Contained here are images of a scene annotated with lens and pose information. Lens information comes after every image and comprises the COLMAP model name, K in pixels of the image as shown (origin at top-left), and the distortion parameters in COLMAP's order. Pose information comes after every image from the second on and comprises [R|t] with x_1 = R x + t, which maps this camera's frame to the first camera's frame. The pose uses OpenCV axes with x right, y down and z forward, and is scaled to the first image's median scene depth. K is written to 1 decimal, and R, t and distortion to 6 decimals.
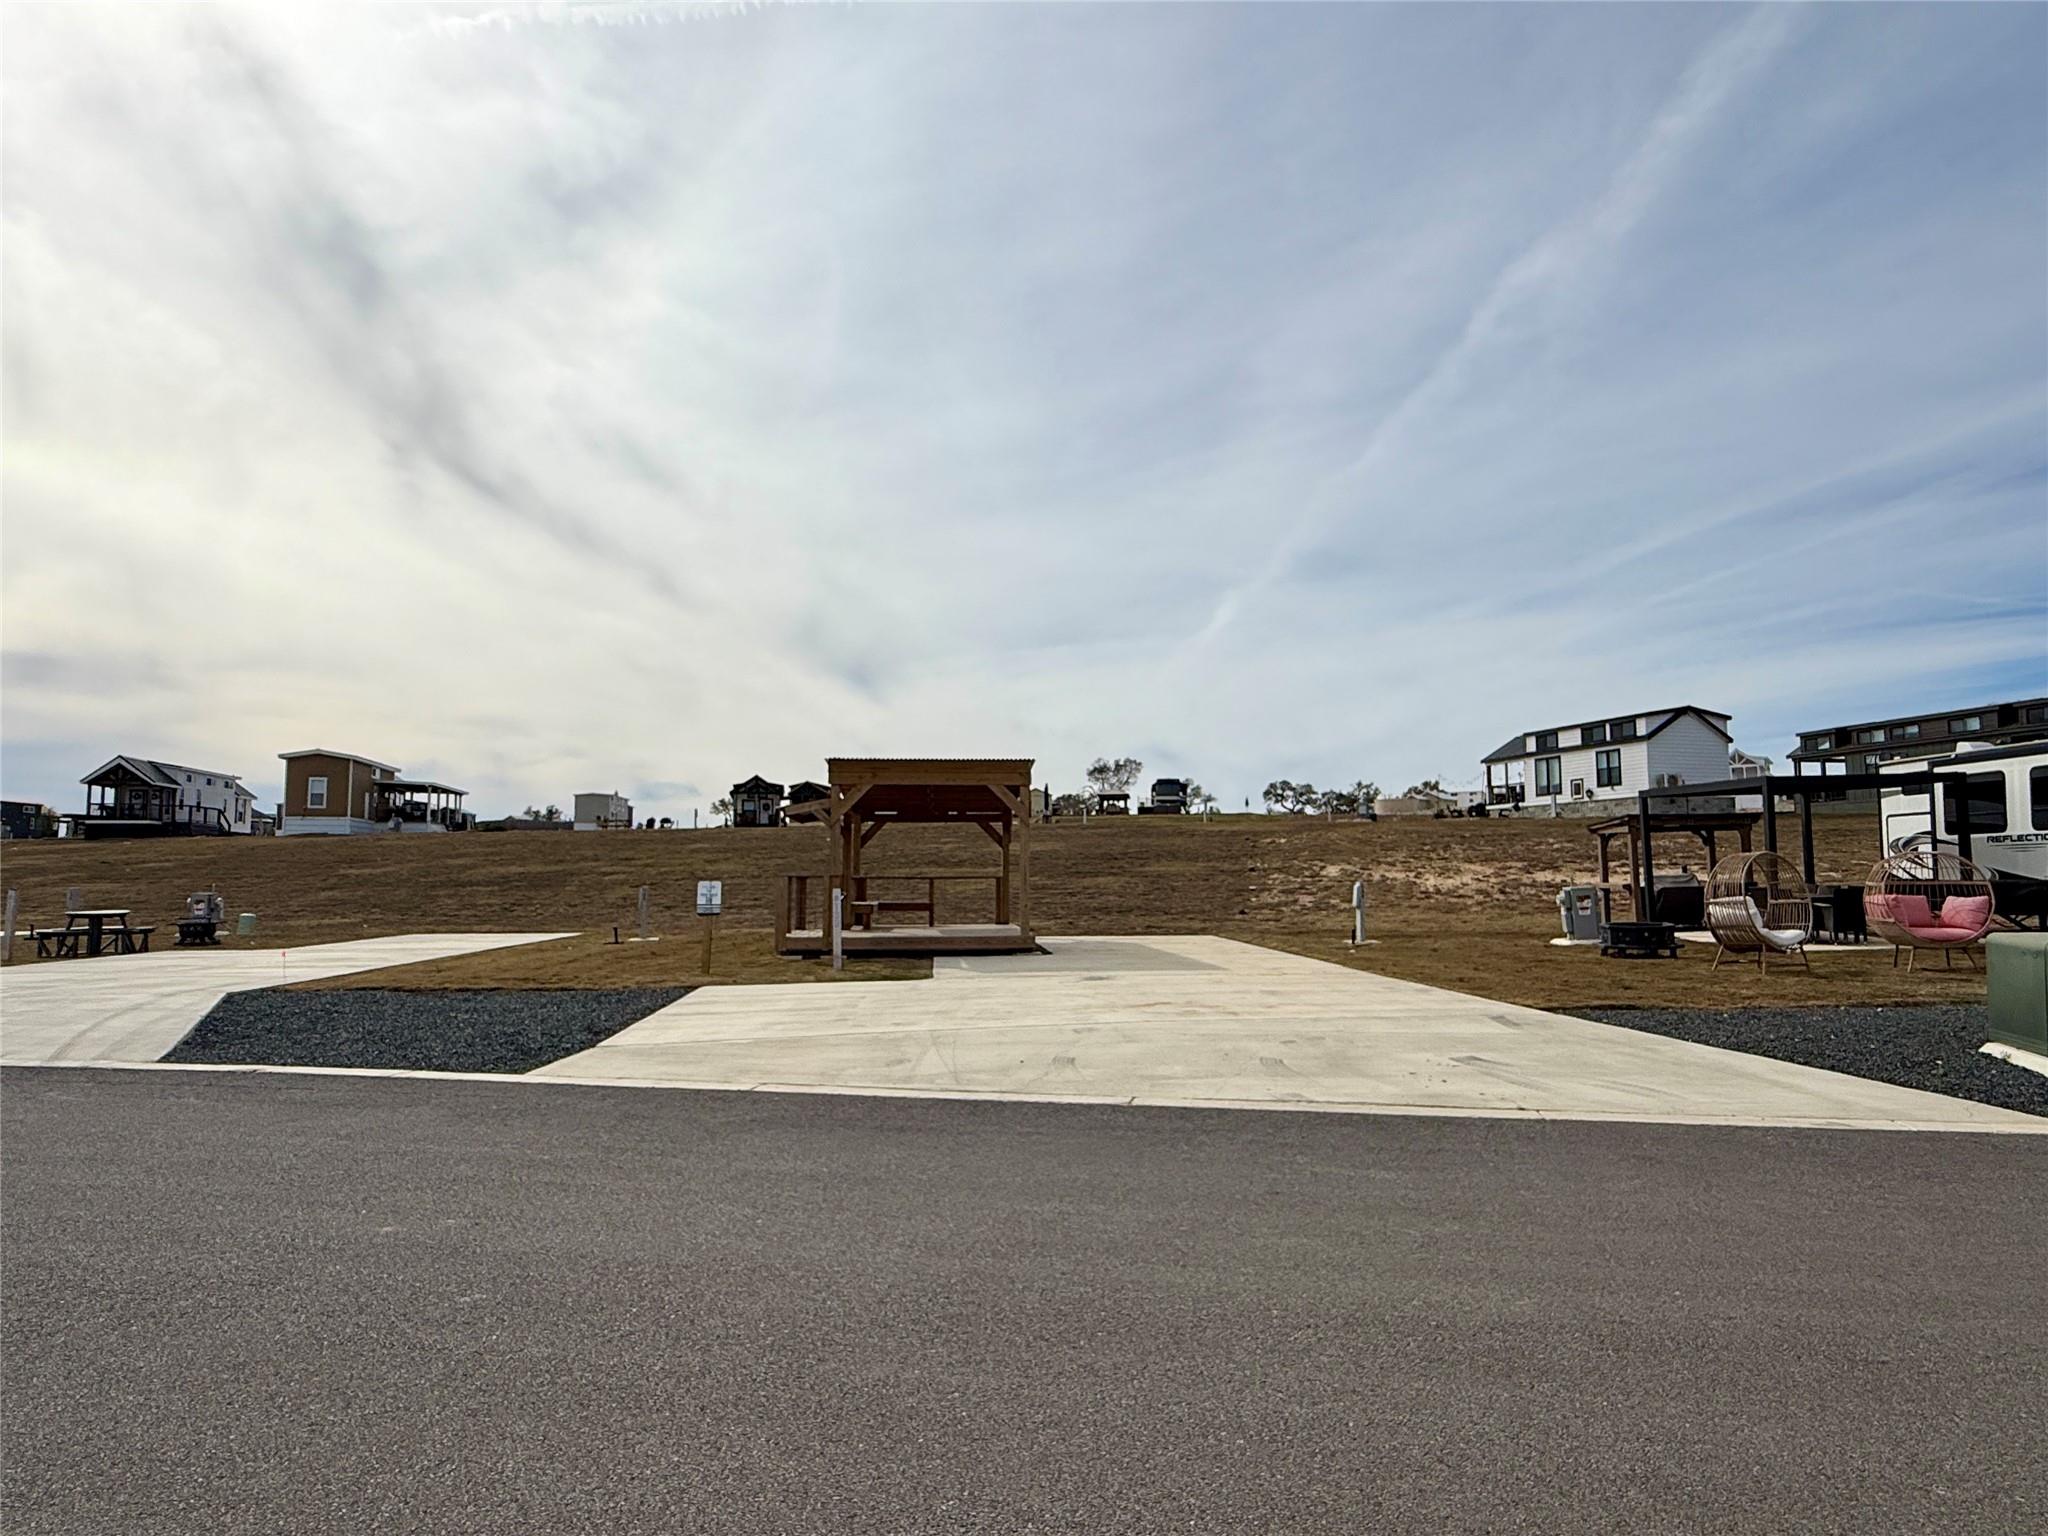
lens RADIAL K [[1240.5, 0, 1024.0], [0, 1240.5, 768.0], [0, 0, 1]] dist [-0.000267, 0.003906]
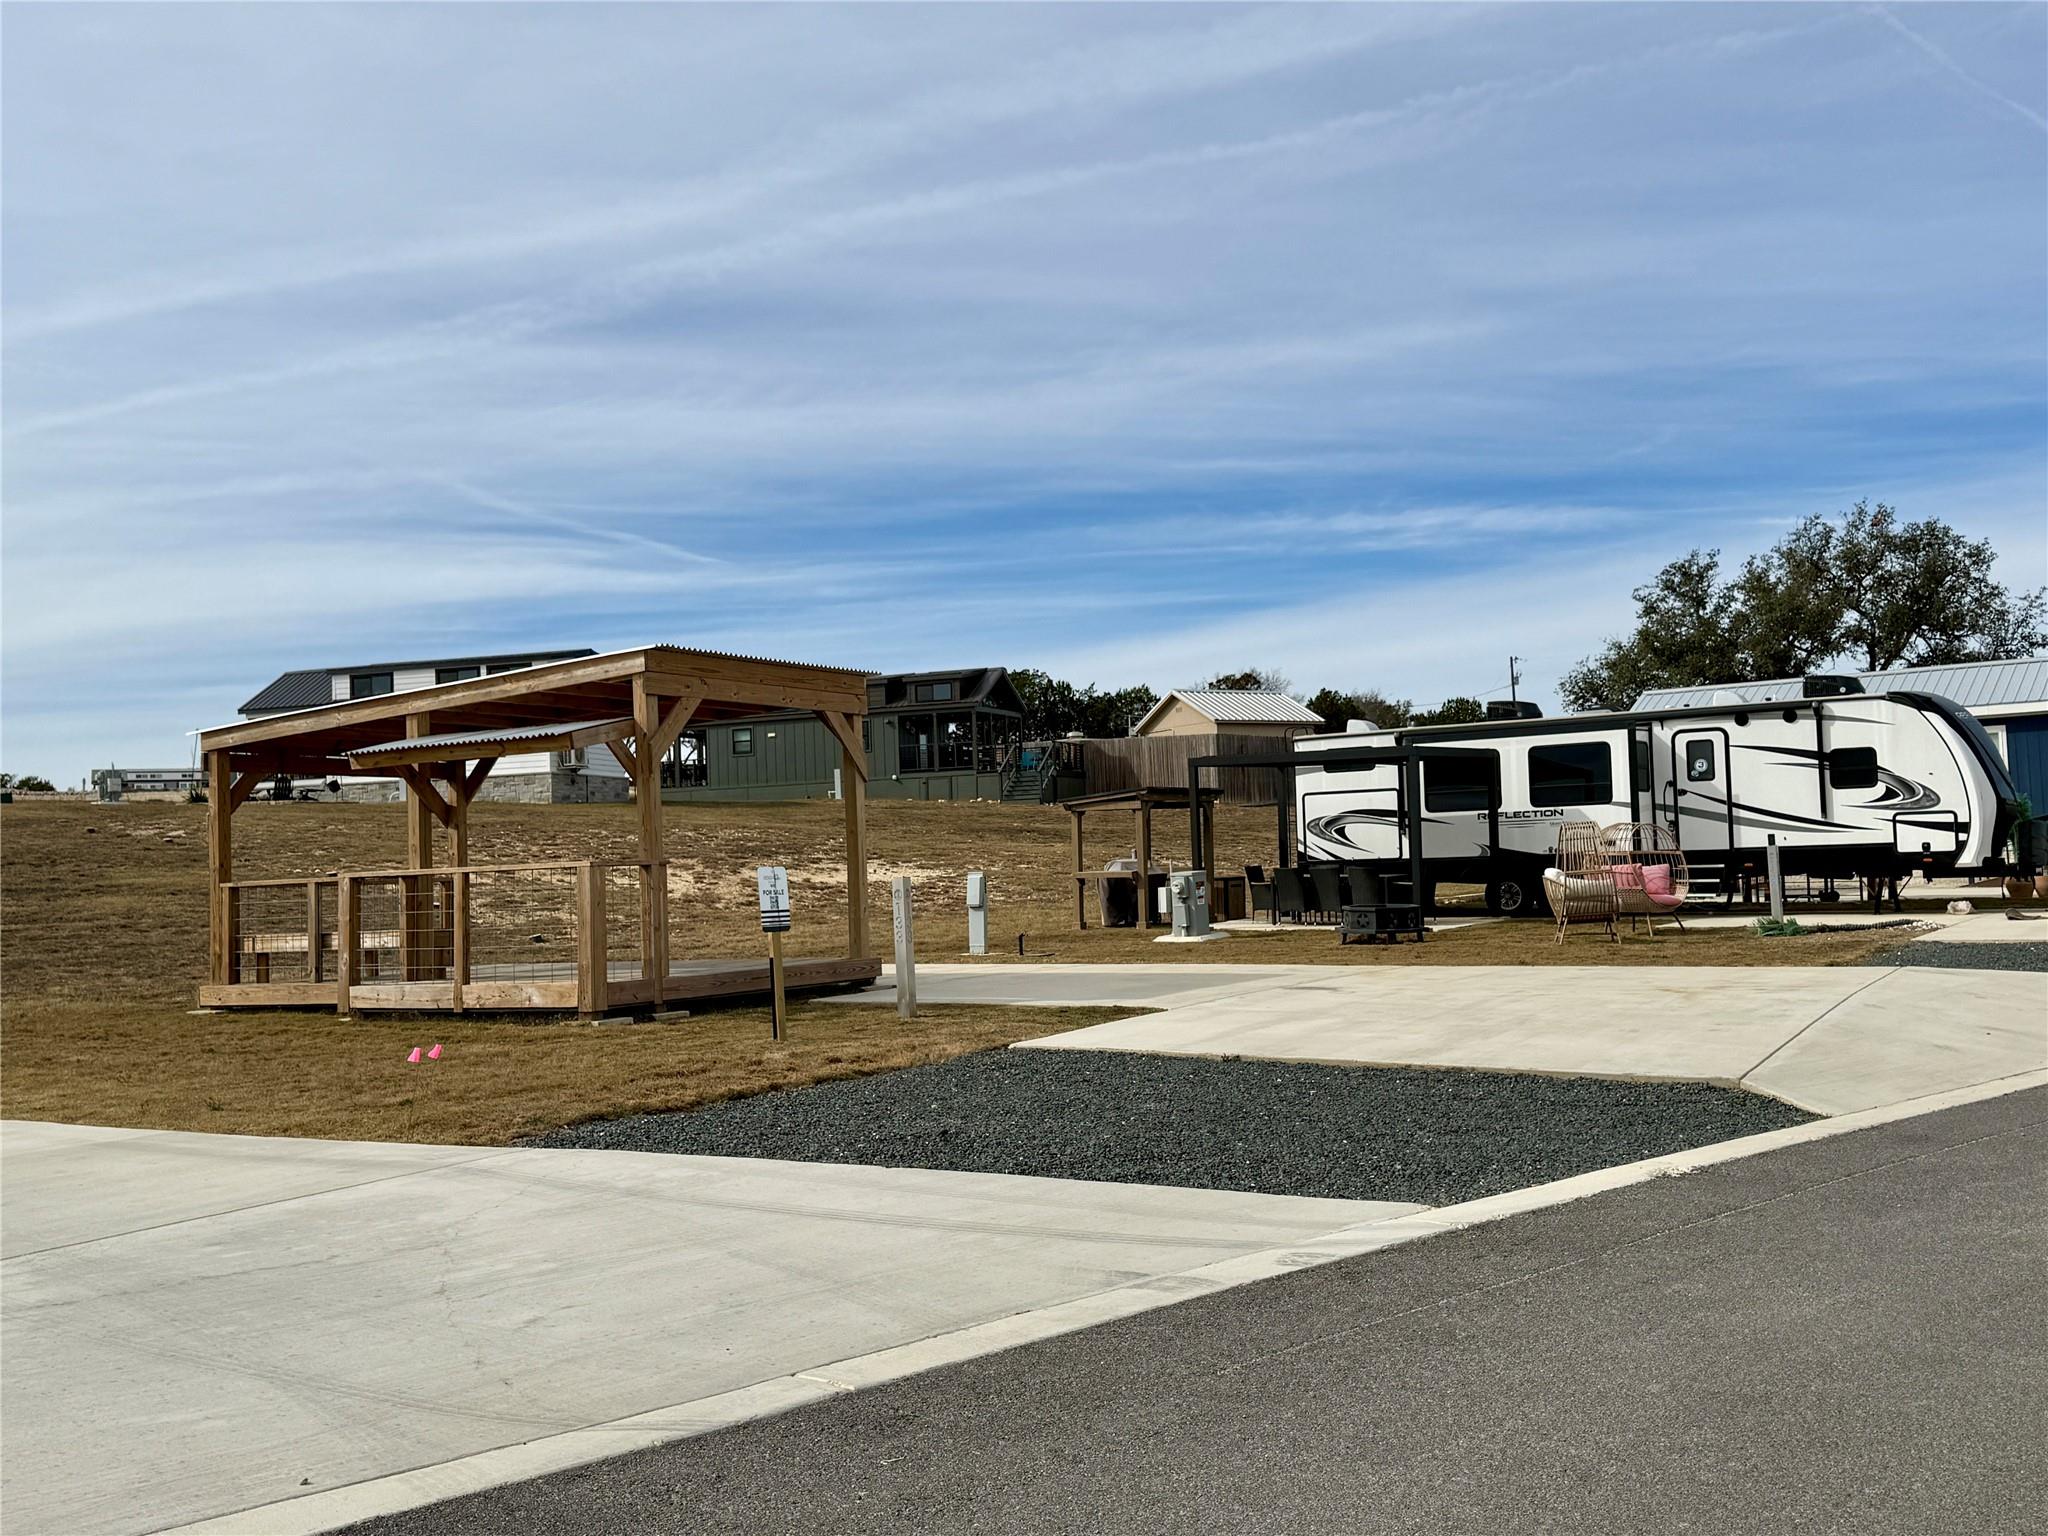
lens RADIAL K [[1966.8, 0, 1024.0], [0, 1966.8, 768.0], [0, 0, 1]] dist [0.145942, -0.000856]
pose [[0.577363, 0.029305, 0.815962, -0.242469], [-0.042648, 0.999074, -0.005705, 0.013826], [-0.815373, -0.031505, 0.578078, 0.118827]]
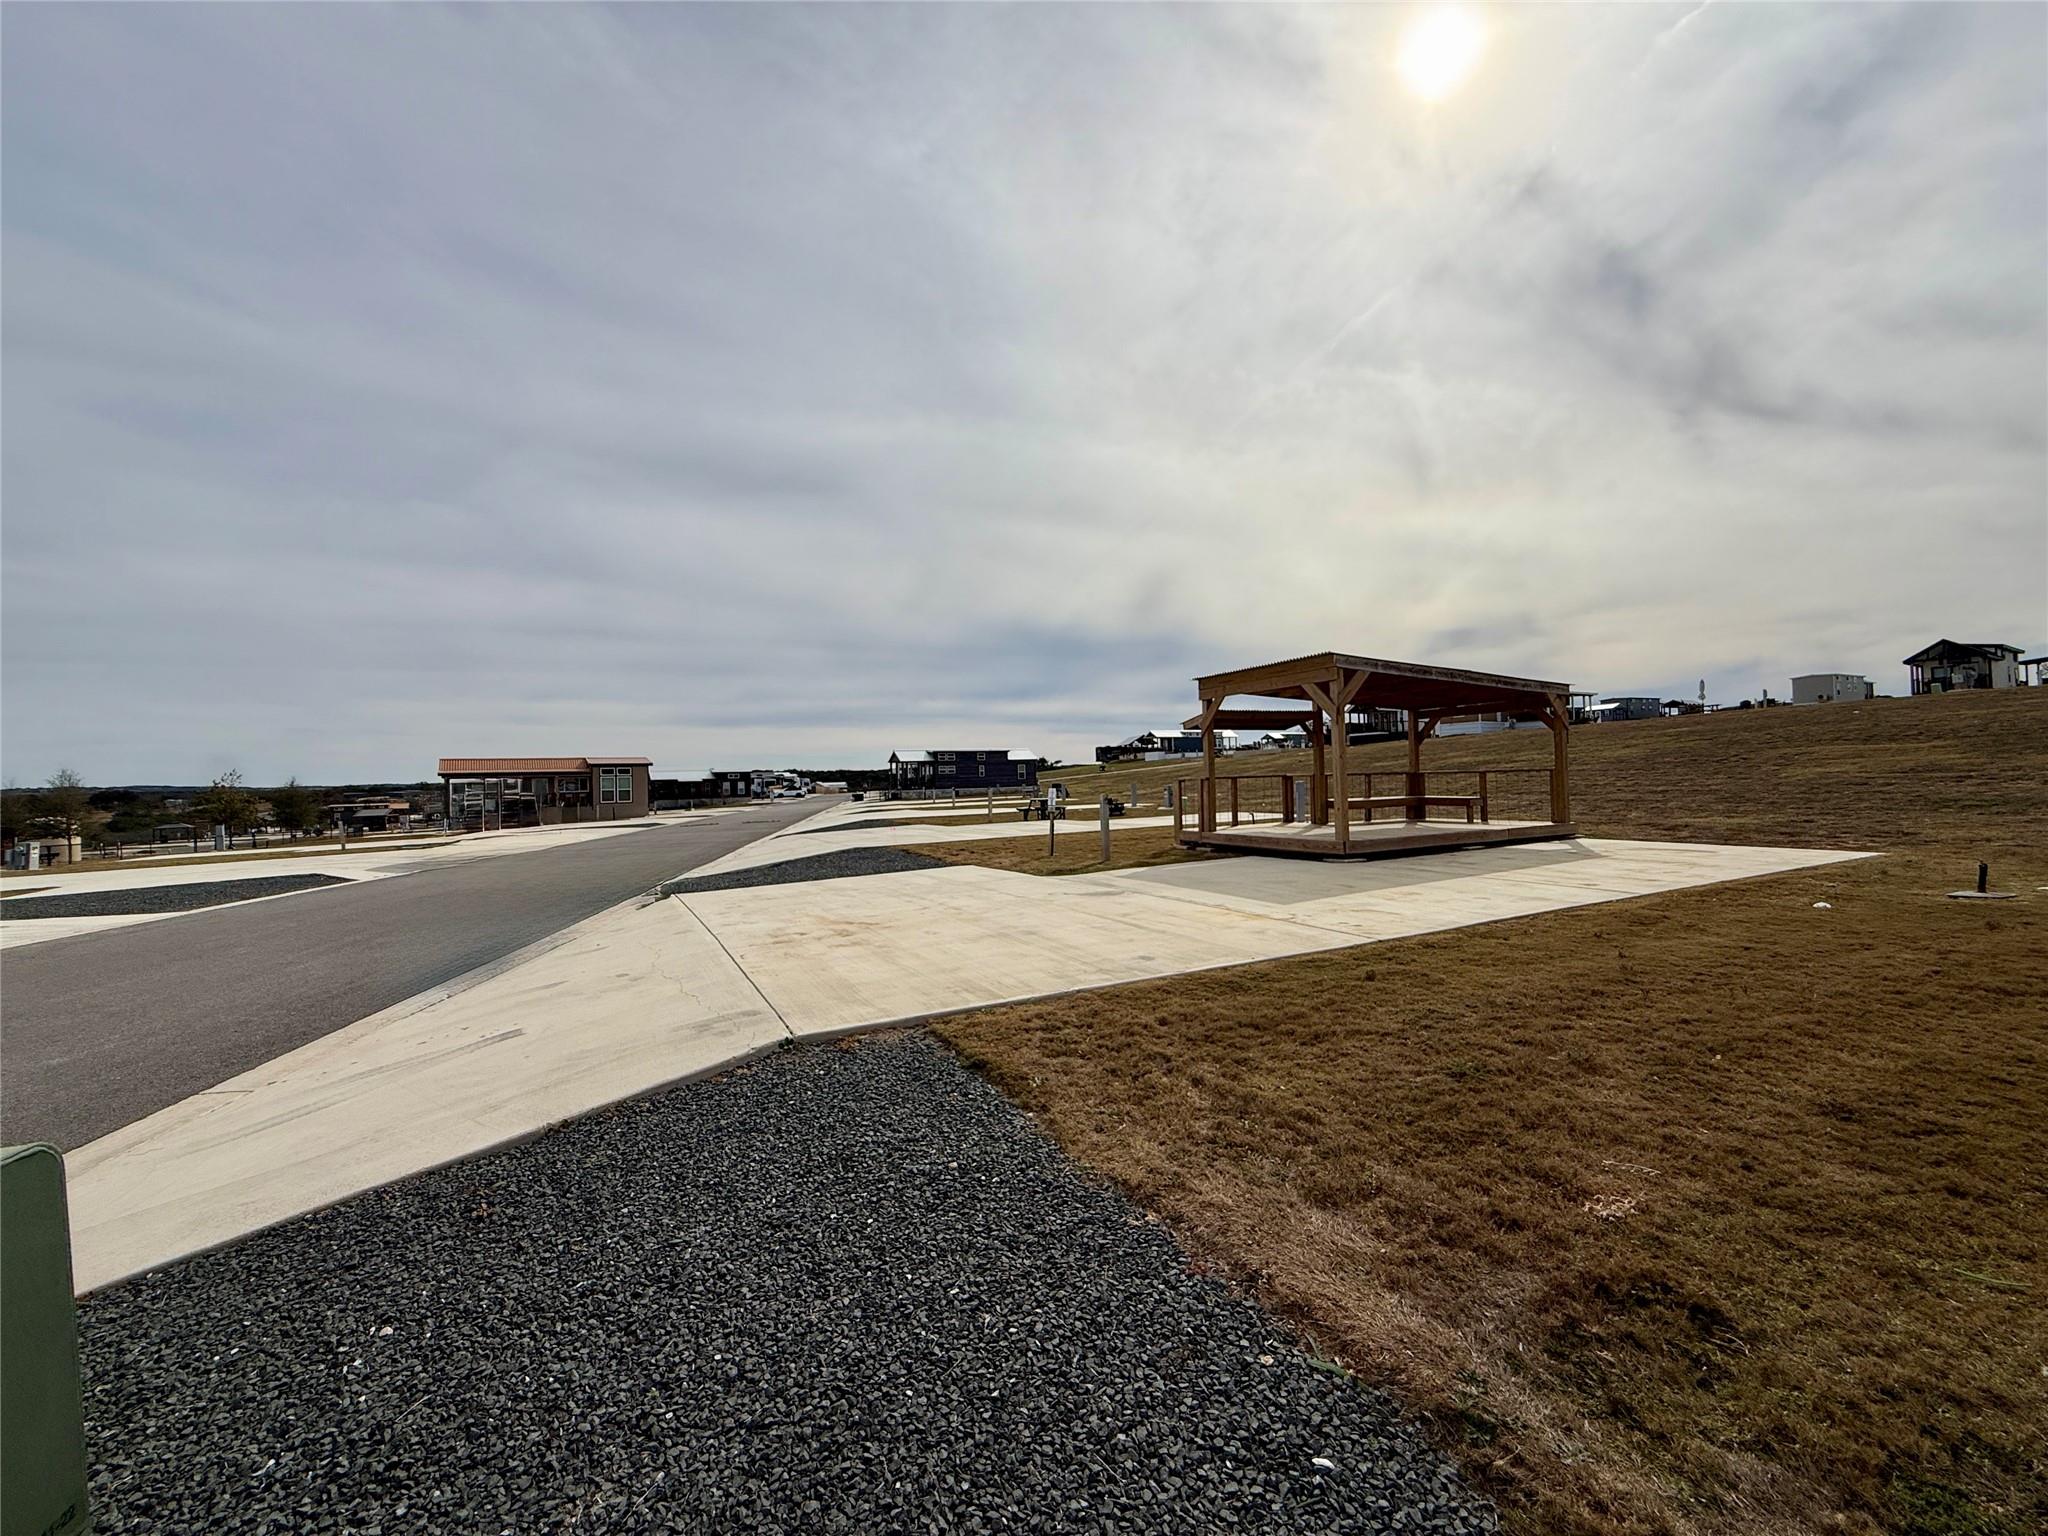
lens RADIAL K [[824.8, 0, 1019.9], [0, 824.8, 803.6], [0, 0, 1]] dist [0.001272, 0.000212]
pose [[0.375425, 0.015945, -0.926716, 0.158887], [0.116303, 0.991139, 0.064169, 0.012501], [0.919527, -0.131871, 0.370244, 0.173111]]
